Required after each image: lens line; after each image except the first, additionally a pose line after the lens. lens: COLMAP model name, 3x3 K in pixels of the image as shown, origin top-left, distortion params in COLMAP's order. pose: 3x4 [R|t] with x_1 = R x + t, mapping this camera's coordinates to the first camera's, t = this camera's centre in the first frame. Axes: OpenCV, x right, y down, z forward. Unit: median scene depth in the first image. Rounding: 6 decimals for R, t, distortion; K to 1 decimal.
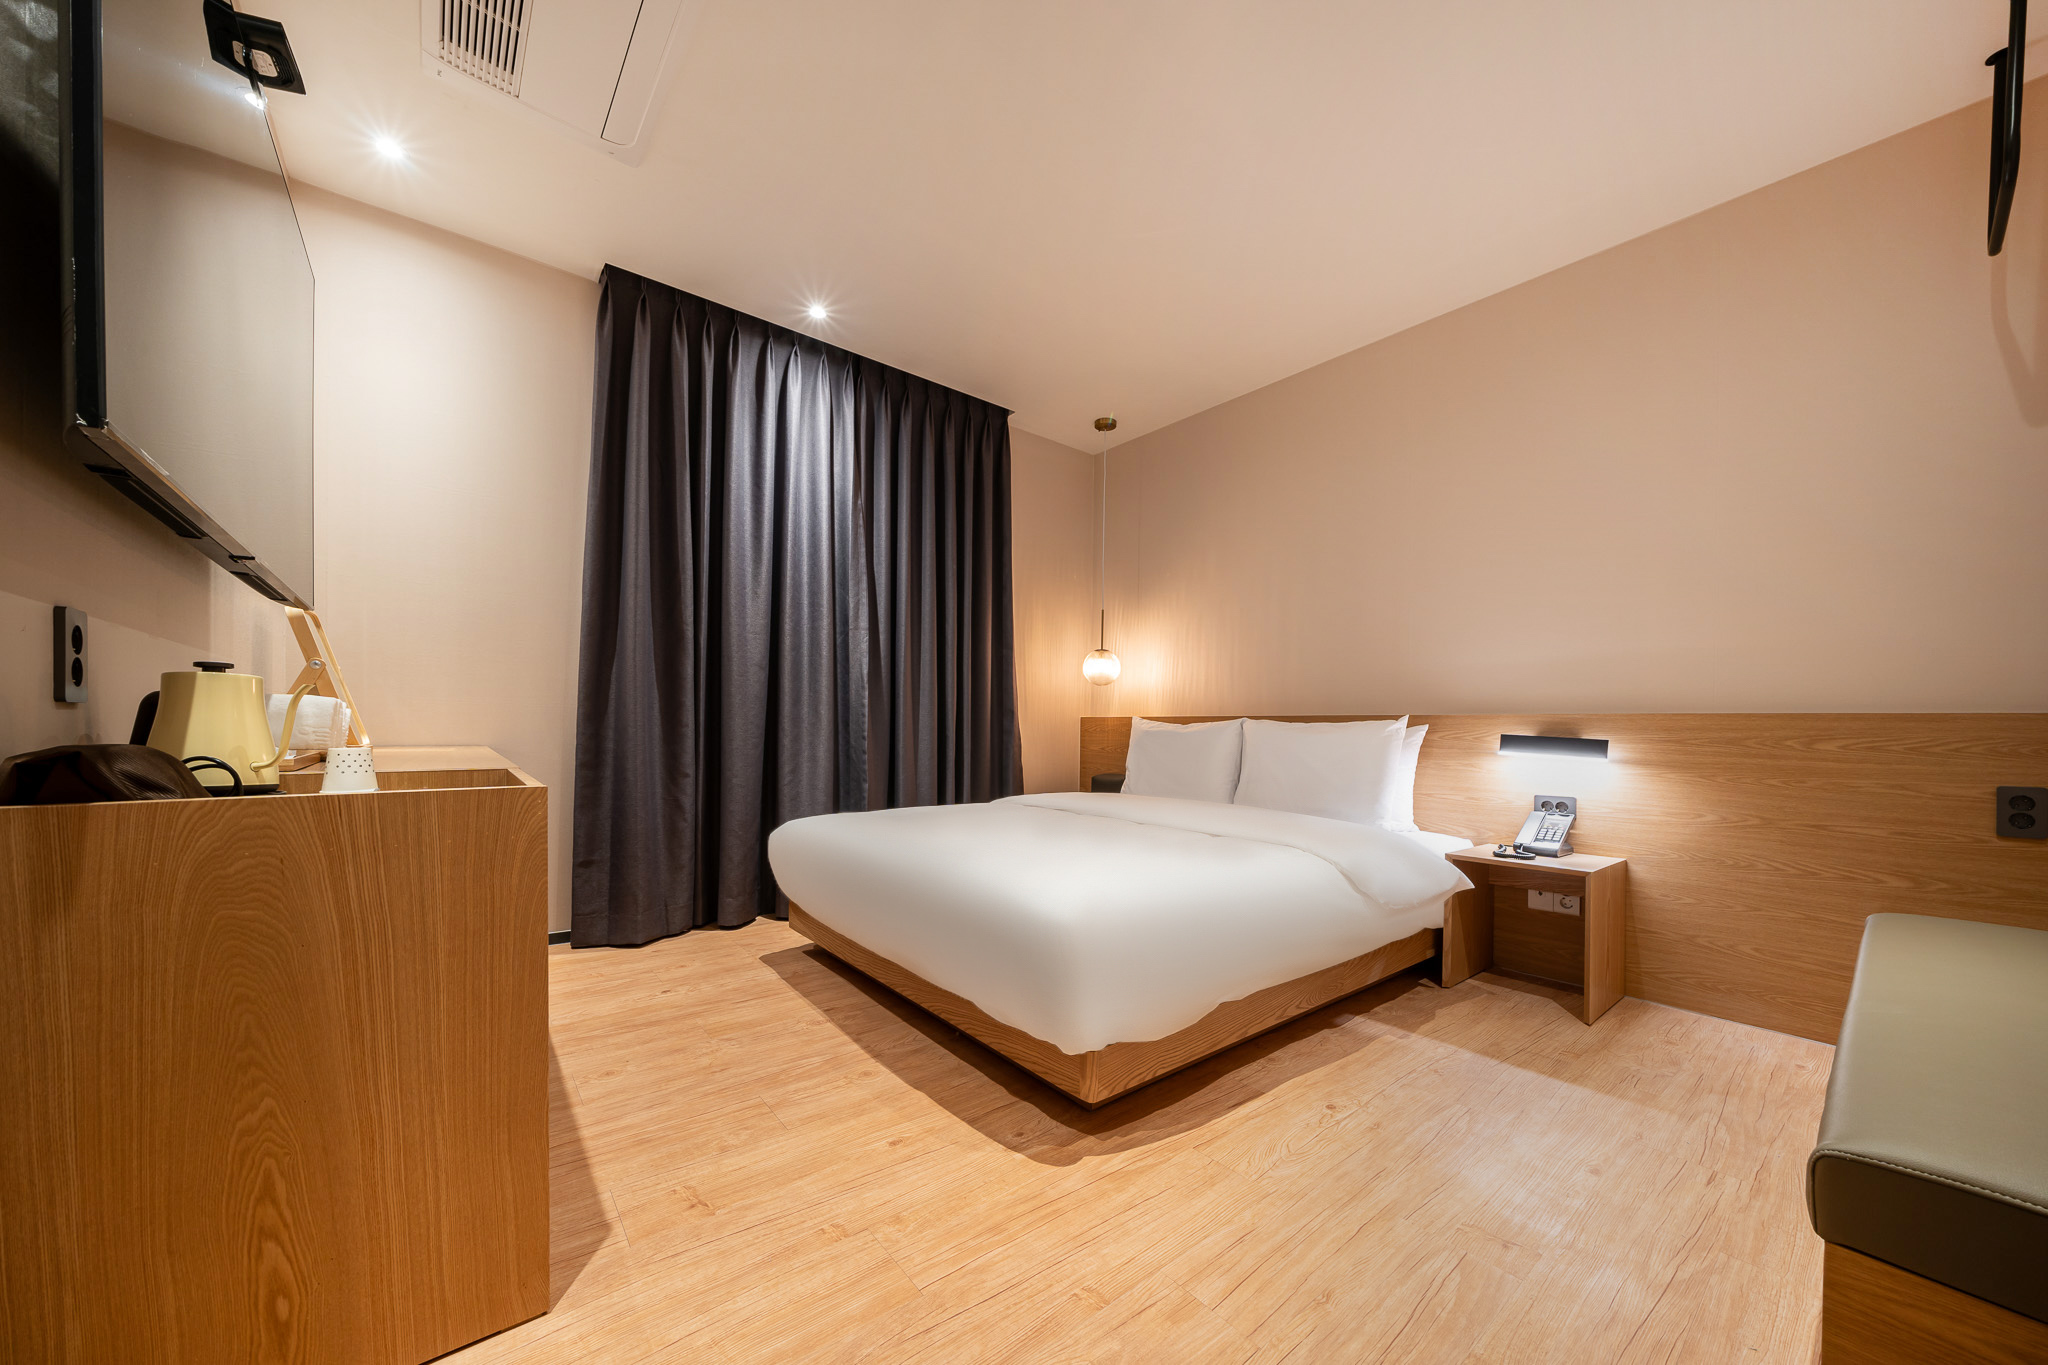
lens RADIAL K [[719.8, 0, 1035.3], [0, 719.8, 750.3], [0, 0, 1]] dist [-0.000335, 0.000015]
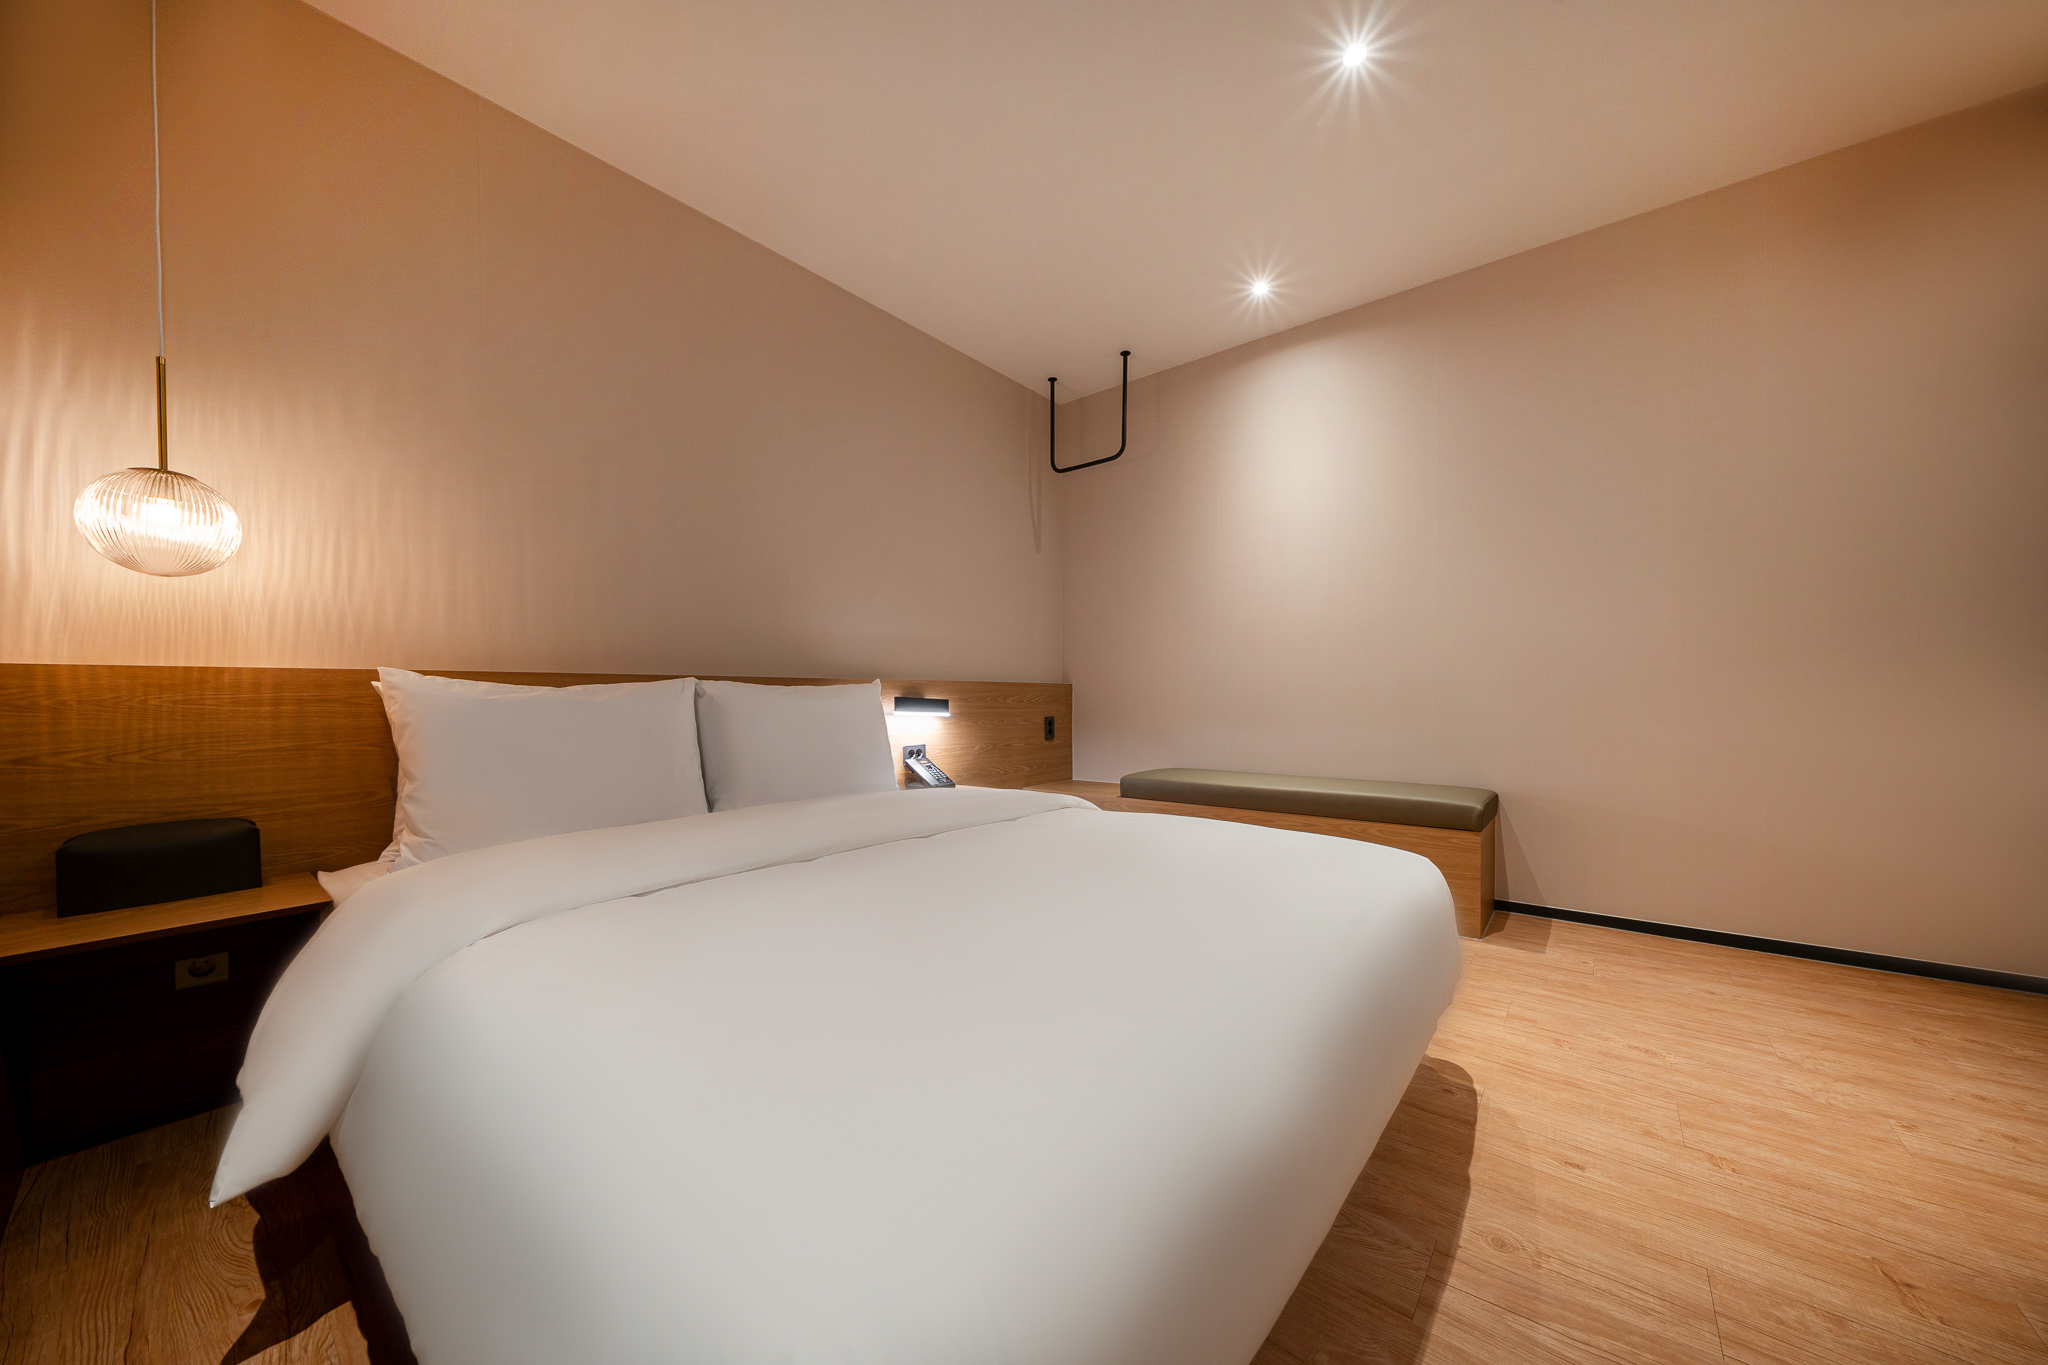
lens RADIAL K [[717.6, 0, 1015.0], [0, 717.6, 675.6], [0, 0, 1]] dist [-0.000414, 0.000079]
pose [[-0.202894, 0.016077, 0.979069, -0.875333], [0.030913, 0.999472, -0.010006, -0.064211], [-0.978713, 0.028236, -0.203283, 1.734777]]
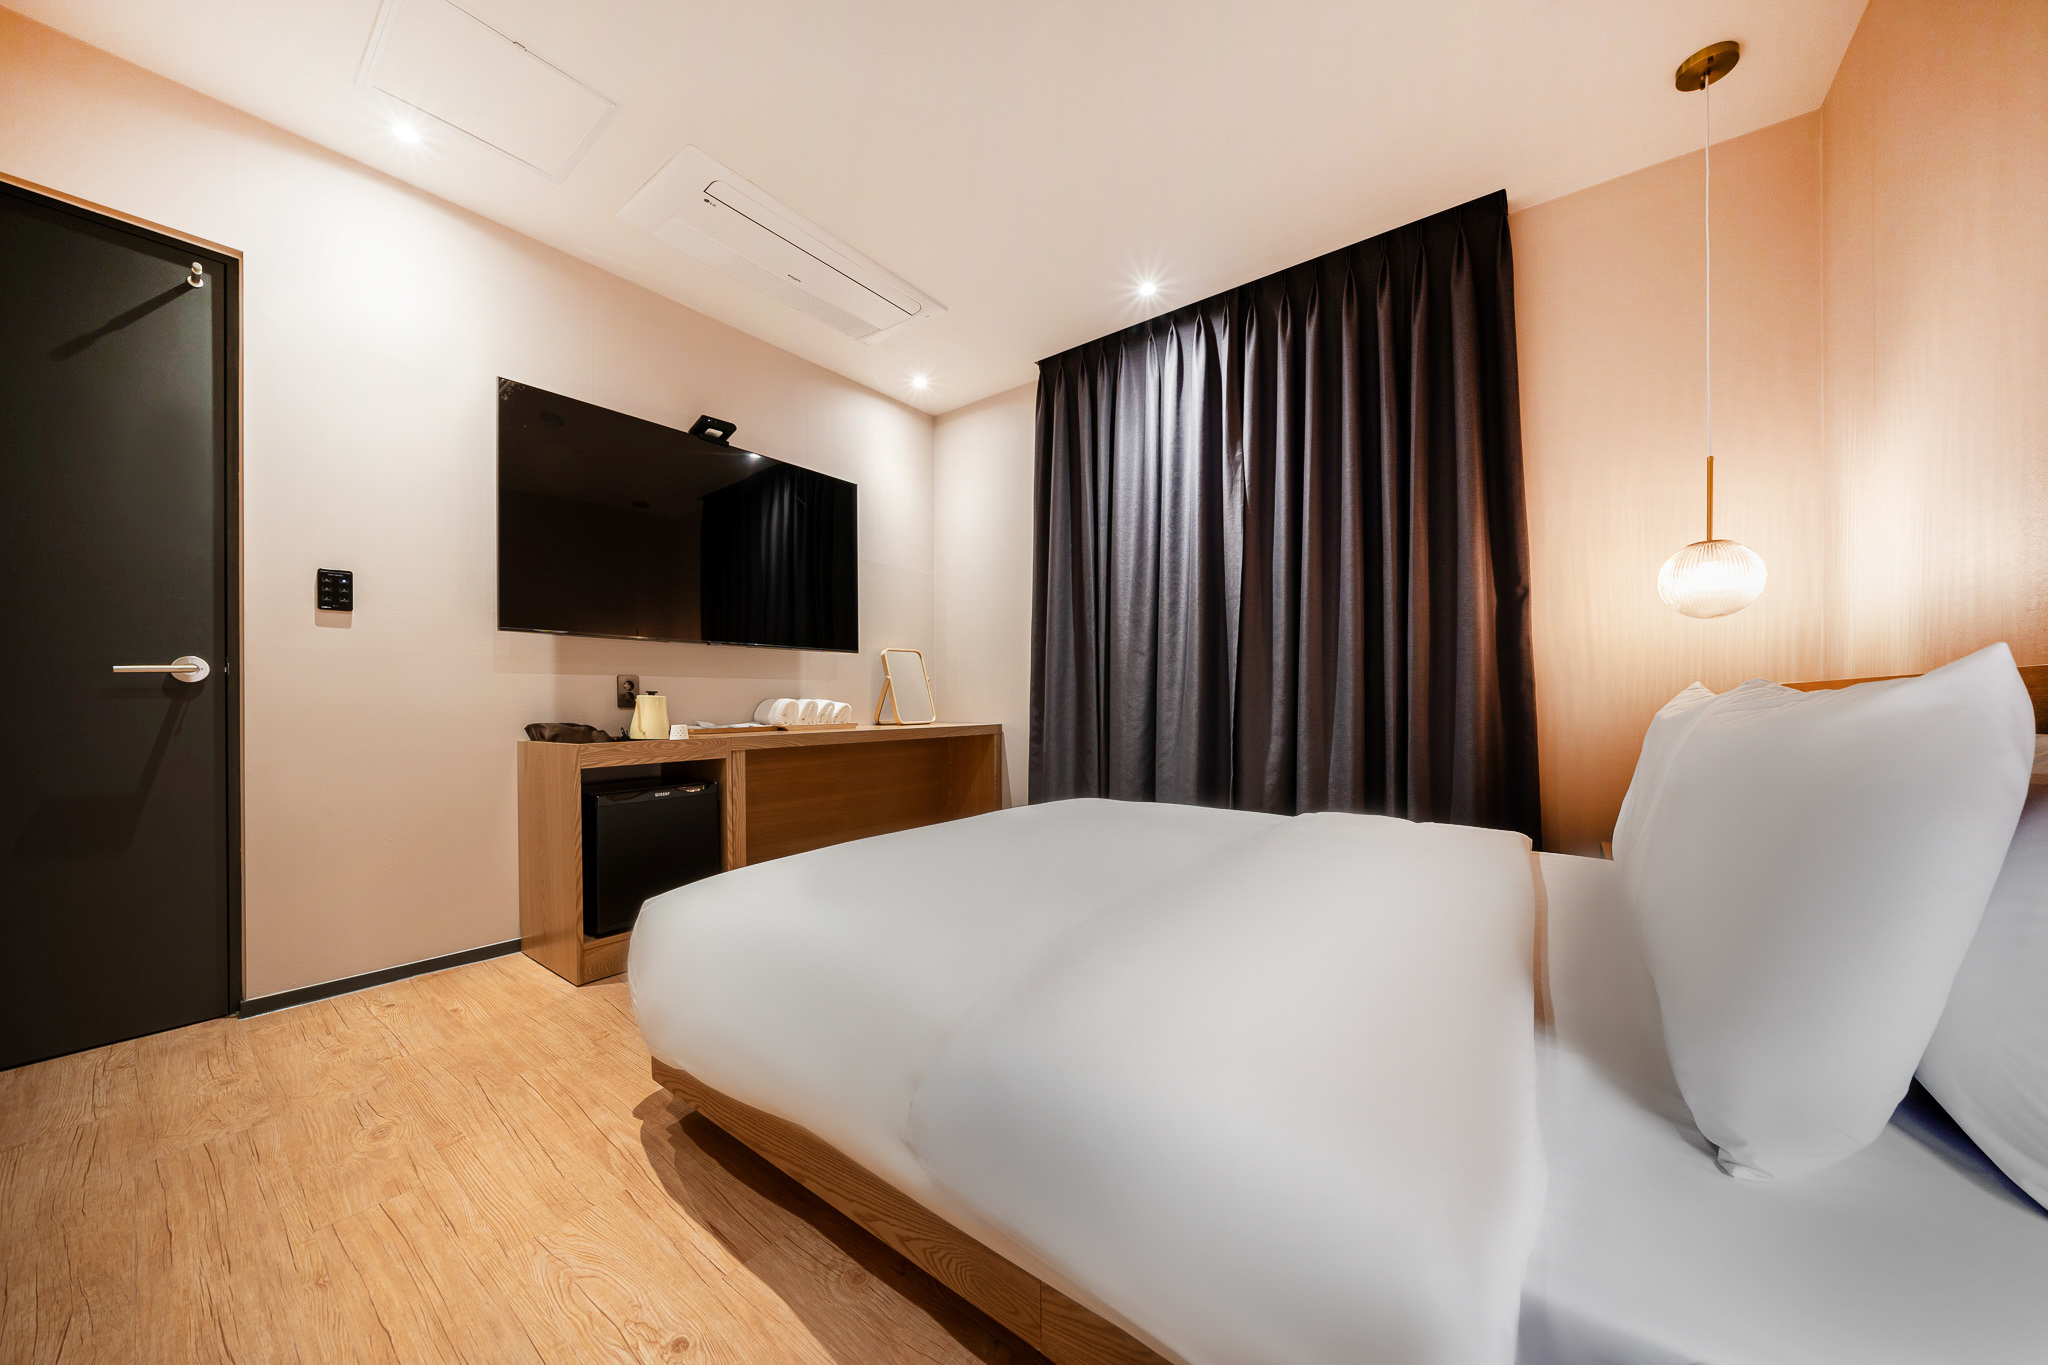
lens RADIAL K [[686.1, 0, 1013.8], [0, 686.1, 709.1], [0, 0, 1]] dist [-0.001152, -0.000041]
pose [[0.230871, -0.007637, -0.972954, 1.084487], [-0.021339, 0.999689, -0.012911, -0.036728], [0.972750, 0.023743, 0.230636, 1.178226]]
